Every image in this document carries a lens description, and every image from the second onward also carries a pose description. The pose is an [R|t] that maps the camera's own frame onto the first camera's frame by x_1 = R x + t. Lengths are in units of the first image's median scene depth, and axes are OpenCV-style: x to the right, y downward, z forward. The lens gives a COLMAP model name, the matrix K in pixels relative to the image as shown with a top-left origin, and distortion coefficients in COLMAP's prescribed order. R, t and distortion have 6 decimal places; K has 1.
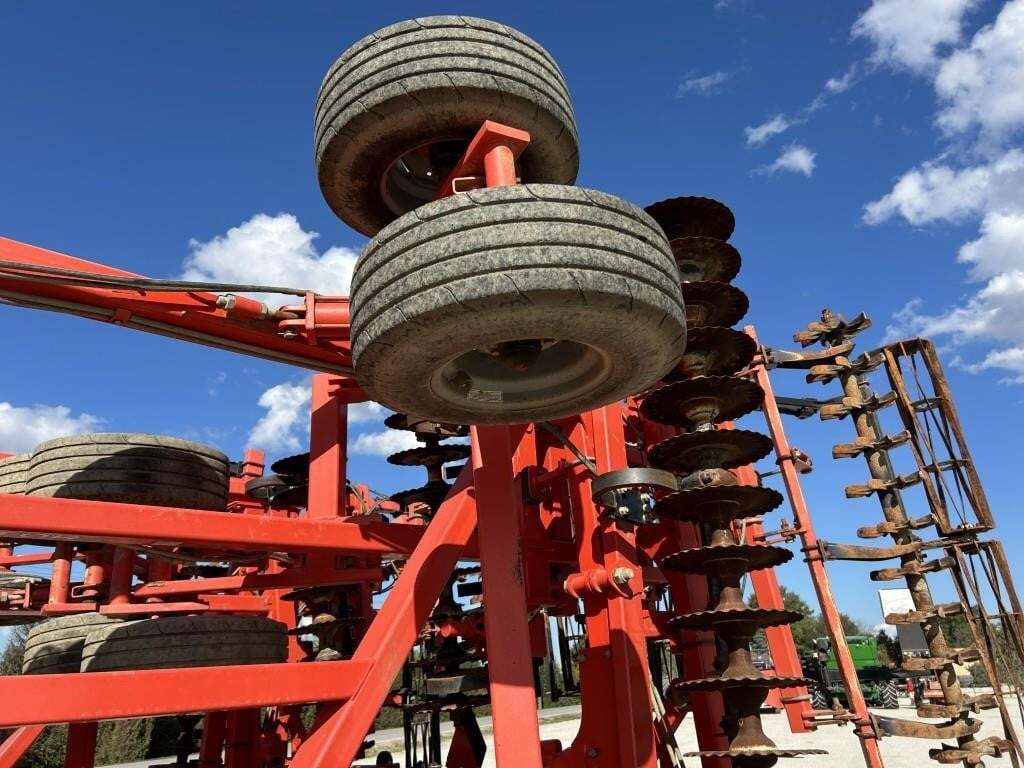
lens RADIAL K [[771.2, 0, 551.1], [0, 771.2, 386.2], [0, 0, 1]] dist [0.047441, -0.062758]
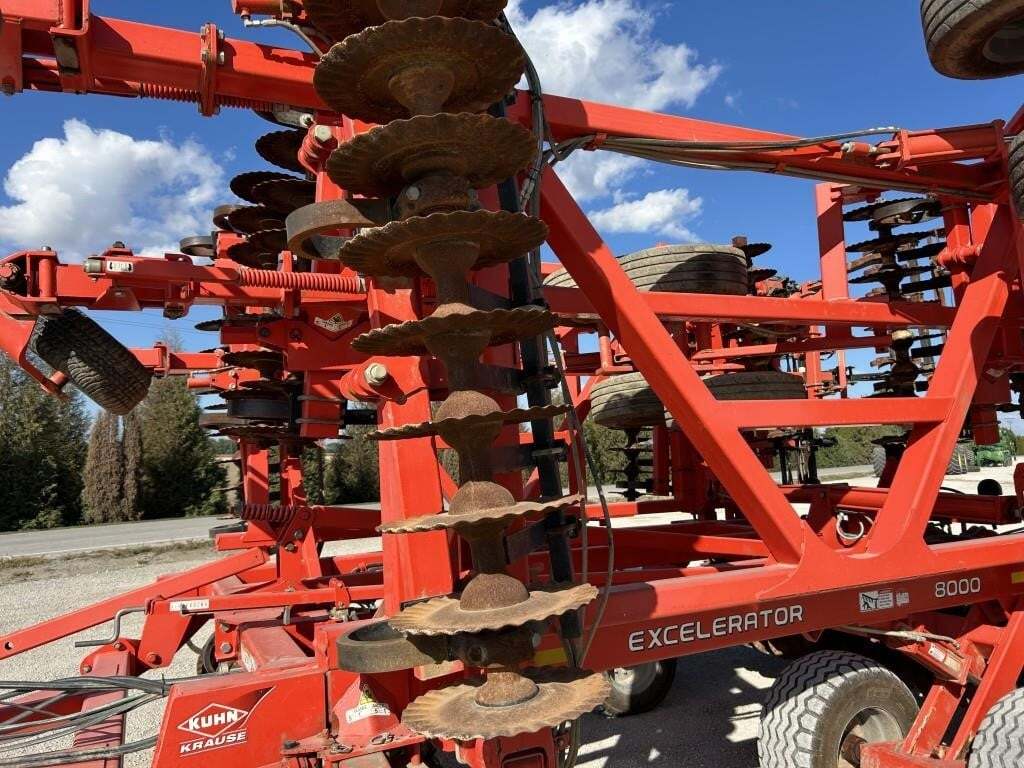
lens RADIAL K [[774.7, 0, 515.2], [0, 774.7, 381.0], [0, 0, 1]] dist [0.050745, -0.060455]
pose [[0.943136, -0.005656, -0.332358, -0.393996], [0.098247, 0.959928, 0.262461, -0.101500], [0.317556, -0.280190, 0.905899, -0.418495]]
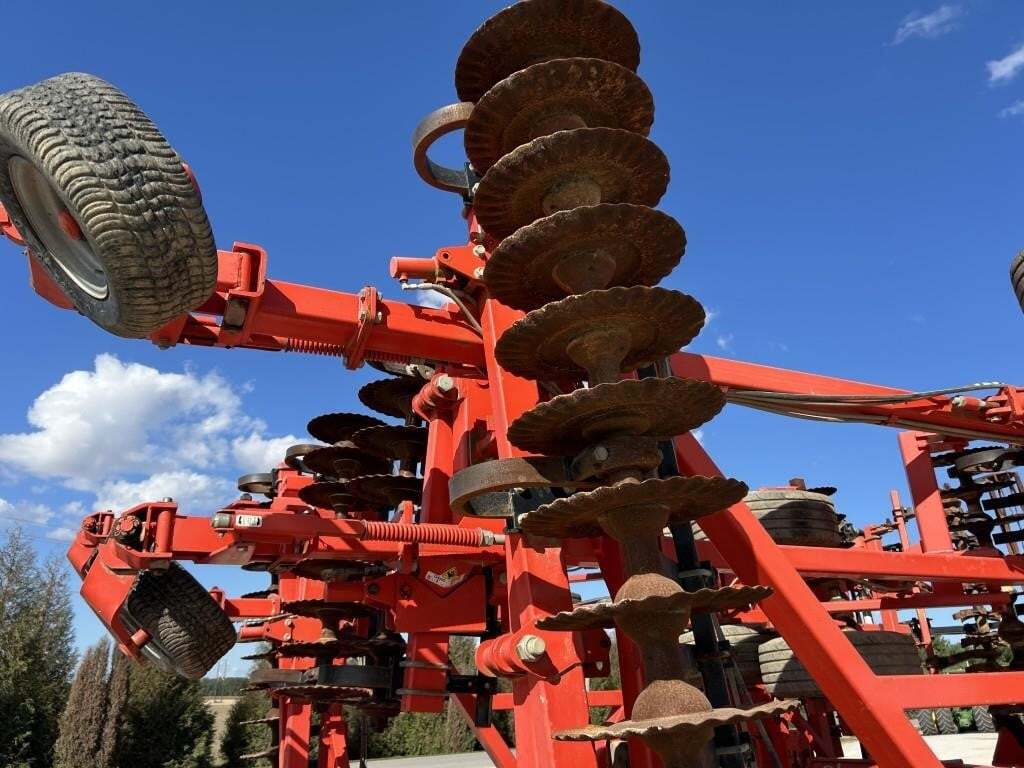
lens RADIAL K [[771.4, 0, 517.0], [0, 771.4, 372.5], [0, 0, 1]] dist [0.045584, -0.046907]
pose [[0.941958, -0.095383, -0.321897, -0.537246], [0.087826, 0.995413, -0.037952, -0.134182], [0.324040, 0.007478, 0.946014, -0.416593]]
